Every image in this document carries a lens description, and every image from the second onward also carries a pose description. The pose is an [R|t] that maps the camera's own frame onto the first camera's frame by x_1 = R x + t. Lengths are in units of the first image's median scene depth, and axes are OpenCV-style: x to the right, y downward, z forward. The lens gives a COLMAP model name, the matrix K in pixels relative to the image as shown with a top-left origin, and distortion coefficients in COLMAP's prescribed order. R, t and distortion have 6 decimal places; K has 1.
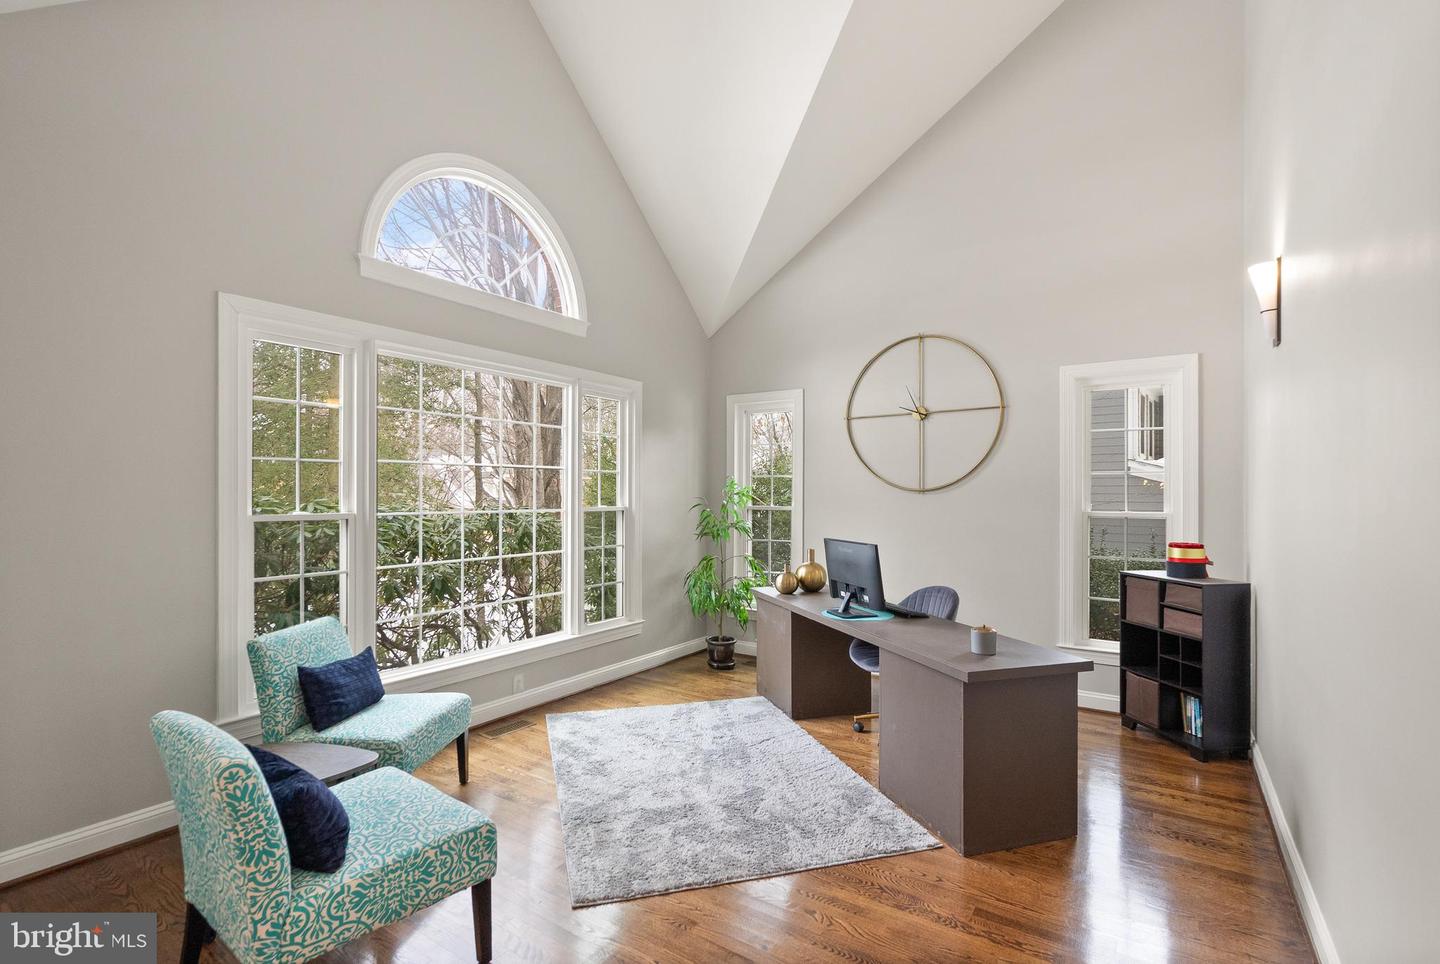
lens RADIAL K [[665.3, 0, 728.8], [0, 665.3, 489.1], [0, 0, 1]] dist [-0.000801, 0.000022]
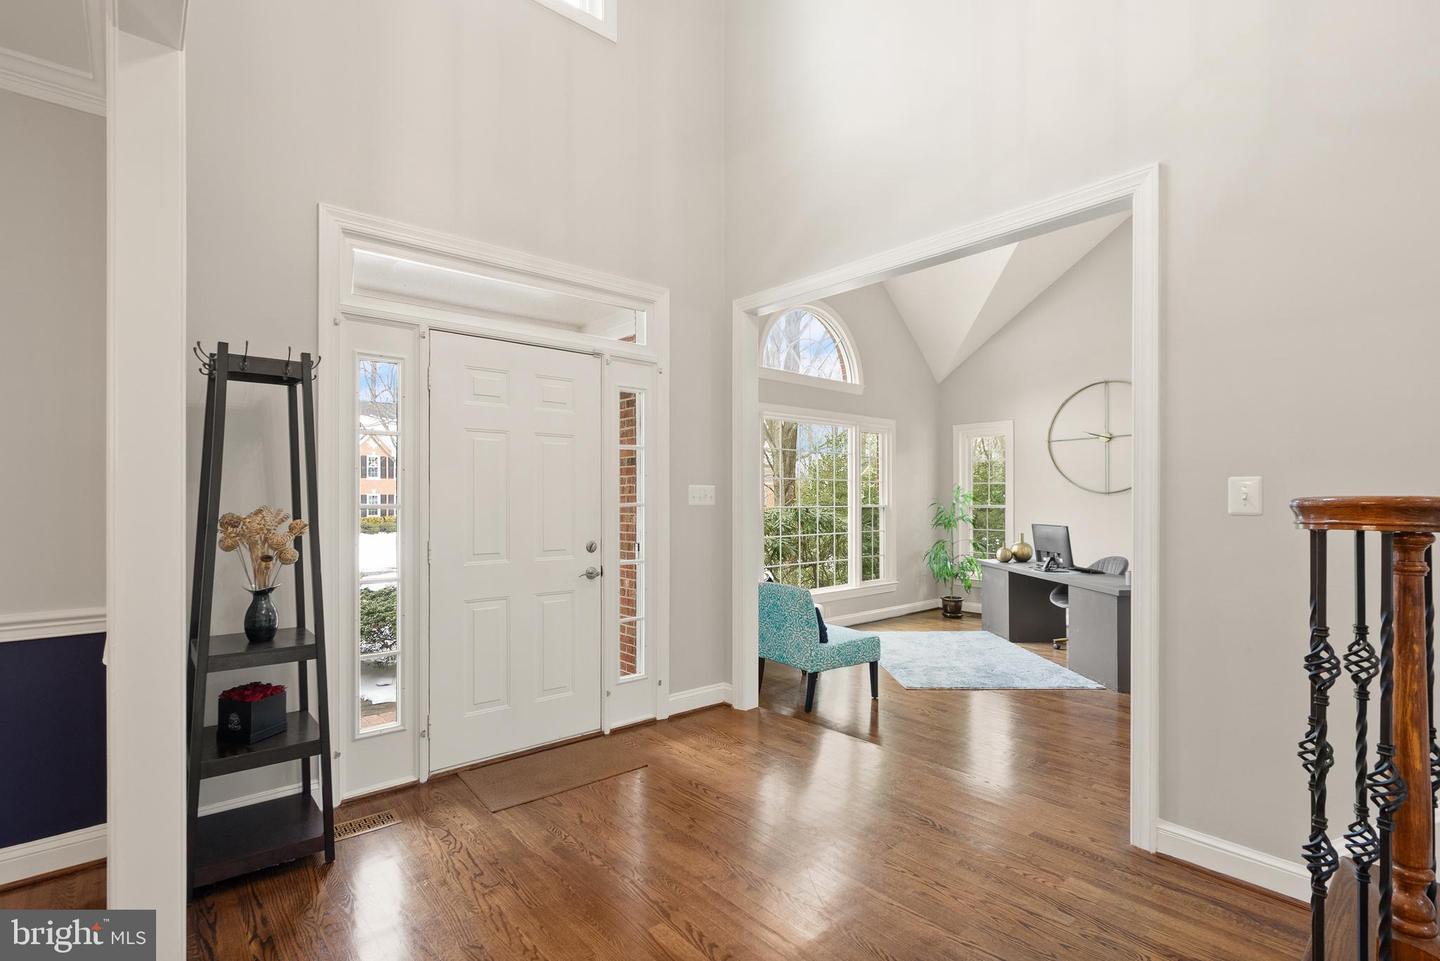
lens RADIAL K [[695.1, 0, 716.1], [0, 695.1, 494.8], [0, 0, 1]] dist [0.014594, -0.000266]
pose [[0.962549, -0.005879, -0.271045, -0.116065], [0.006129, 0.999981, 0.000074, 0.002255], [0.271039, -0.001732, 0.962567, -0.716419]]
